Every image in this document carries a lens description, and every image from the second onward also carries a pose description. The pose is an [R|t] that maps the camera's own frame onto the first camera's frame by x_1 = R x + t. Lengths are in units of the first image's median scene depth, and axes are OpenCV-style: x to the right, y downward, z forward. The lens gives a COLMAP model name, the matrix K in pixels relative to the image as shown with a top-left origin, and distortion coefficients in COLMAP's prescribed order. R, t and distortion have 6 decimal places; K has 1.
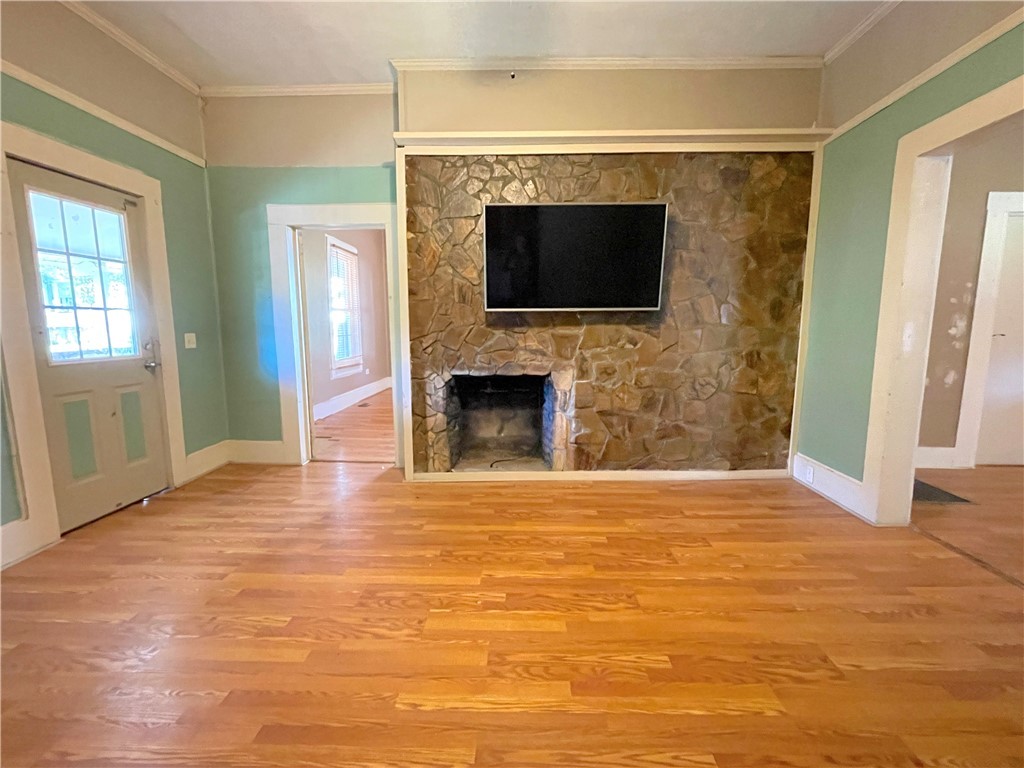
lens RADIAL K [[467.8, 0, 509.2], [0, 467.8, 389.7], [0, 0, 1]] dist [0.003389, -0.001526]
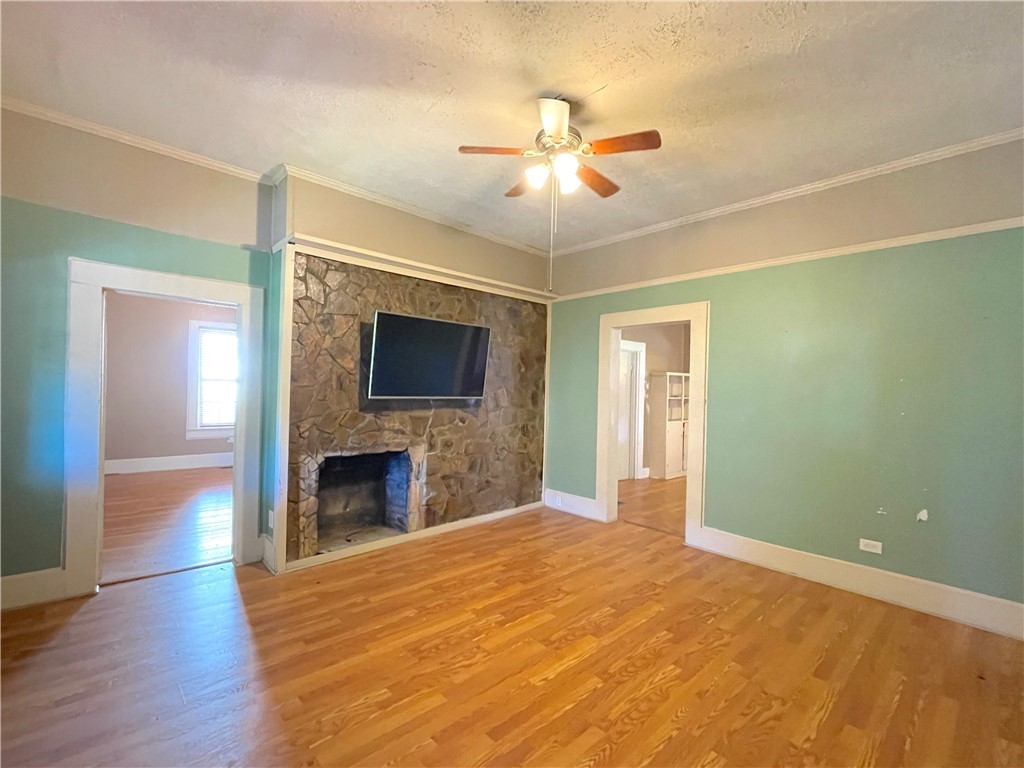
lens RADIAL K [[467.8, 0, 509.2], [0, 467.8, 389.7], [0, 0, 1]] dist [0.003389, -0.001526]
pose [[0.708585, 0.018396, 0.705385, -0.592026], [0.071764, 0.992598, -0.097976, -0.050722], [-0.701966, 0.120045, 0.702020, -0.041861]]
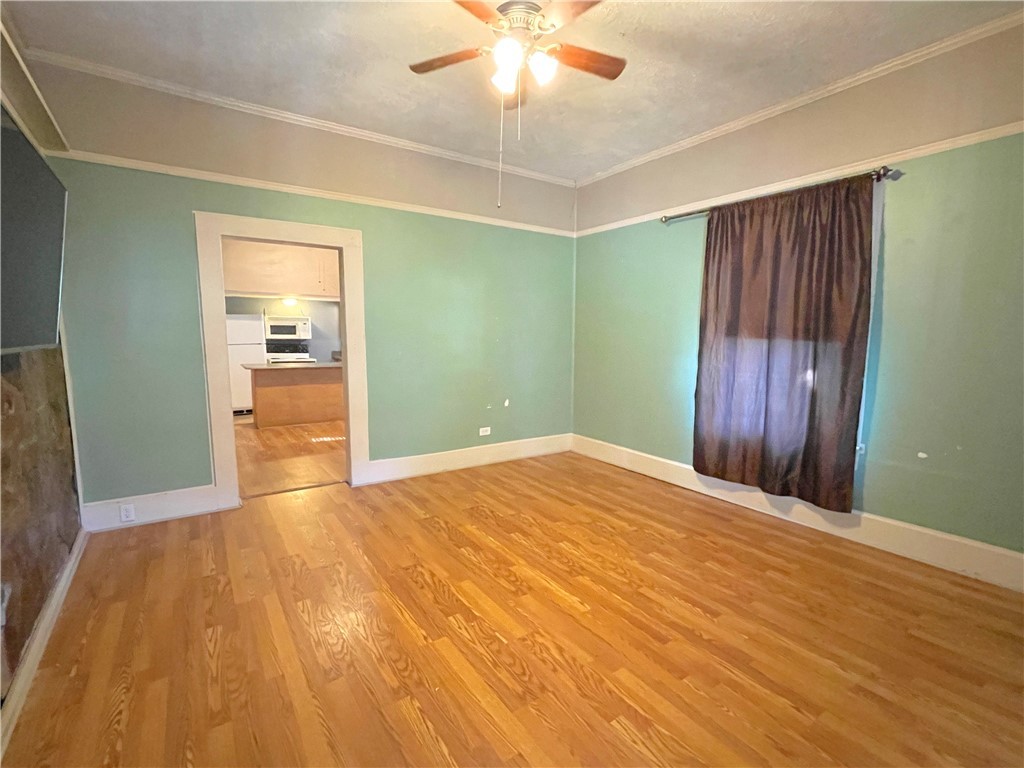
lens RADIAL K [[467.8, 0, 509.2], [0, 467.8, 389.7], [0, 0, 1]] dist [0.003389, -0.001526]
pose [[-0.585039, -0.097288, 0.805149, -0.551556], [0.110588, 0.973936, 0.198038, -0.165235], [-0.803430, 0.204900, -0.559032, 0.840399]]
